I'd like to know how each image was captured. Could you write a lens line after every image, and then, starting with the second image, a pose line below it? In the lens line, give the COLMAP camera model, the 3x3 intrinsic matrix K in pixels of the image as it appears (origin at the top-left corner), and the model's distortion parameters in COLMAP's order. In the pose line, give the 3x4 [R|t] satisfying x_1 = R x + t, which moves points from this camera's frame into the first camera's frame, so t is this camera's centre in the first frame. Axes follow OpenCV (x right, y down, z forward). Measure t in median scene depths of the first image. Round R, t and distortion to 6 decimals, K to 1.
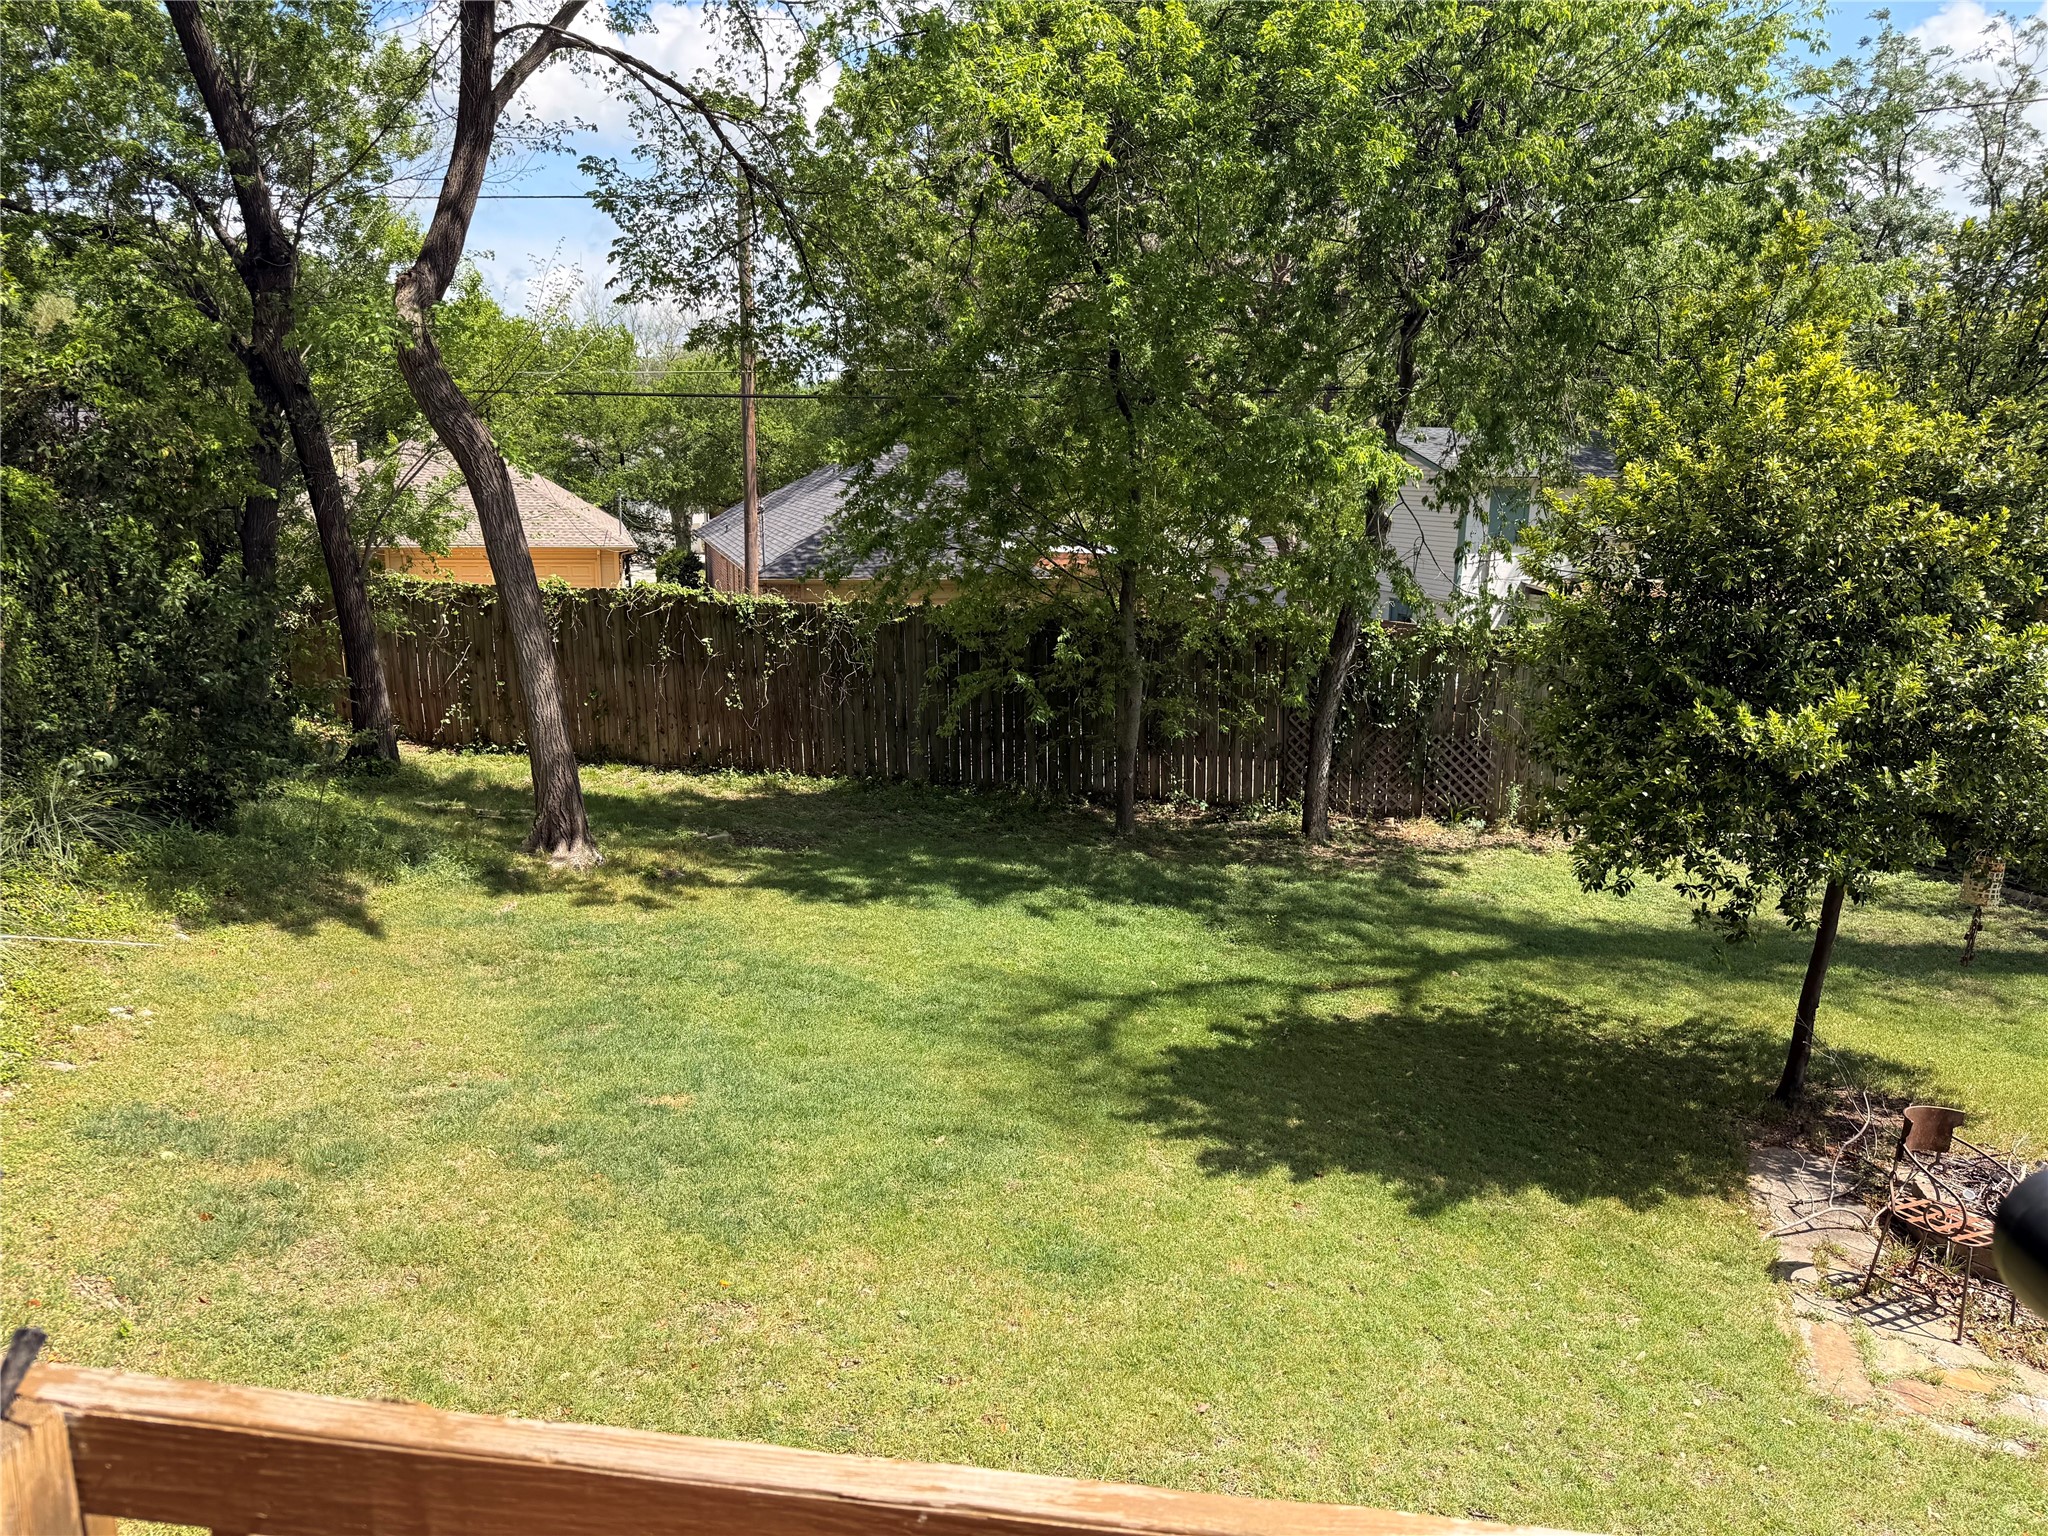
lens RADIAL K [[1421.3, 0, 985.0], [0, 1421.3, 797.3], [0, 0, 1]] dist [0.069477, -0.071371]
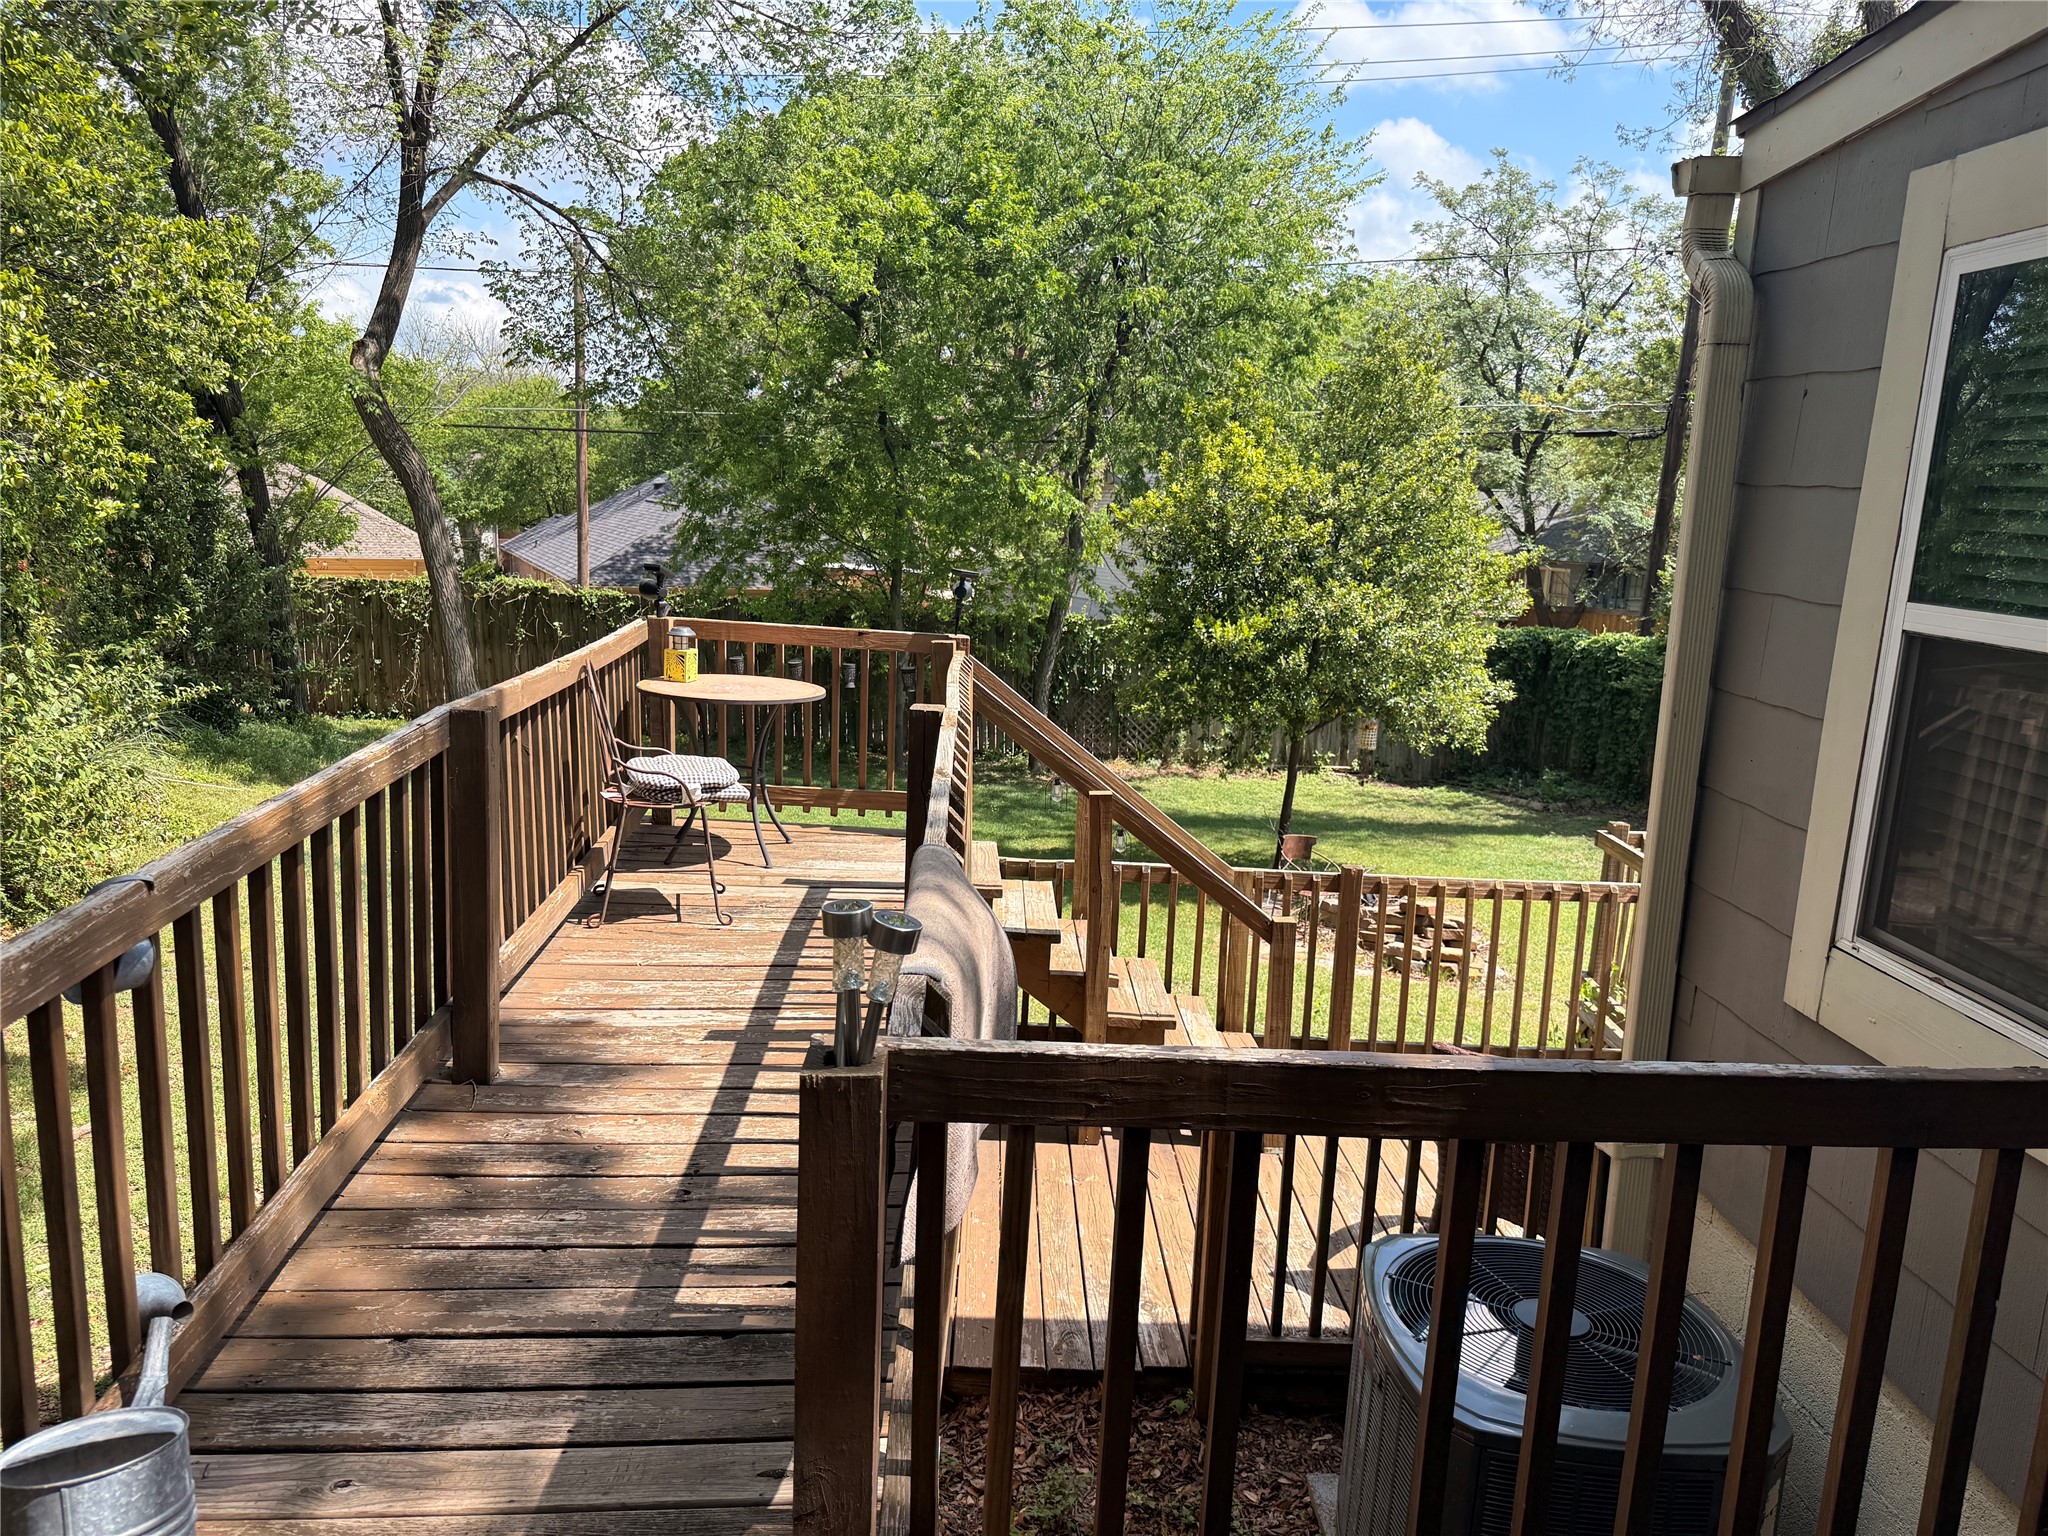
lens RADIAL K [[1431.4, 0, 1024.0], [0, 1431.4, 768.0], [0, 0, 1]] dist [-0.000542, -0.000640]
pose [[0.983470, -0.010636, 0.180757, -0.027759], [0.018119, 0.999043, -0.039801, 0.088326], [-0.180160, 0.042418, 0.982722, -0.359983]]
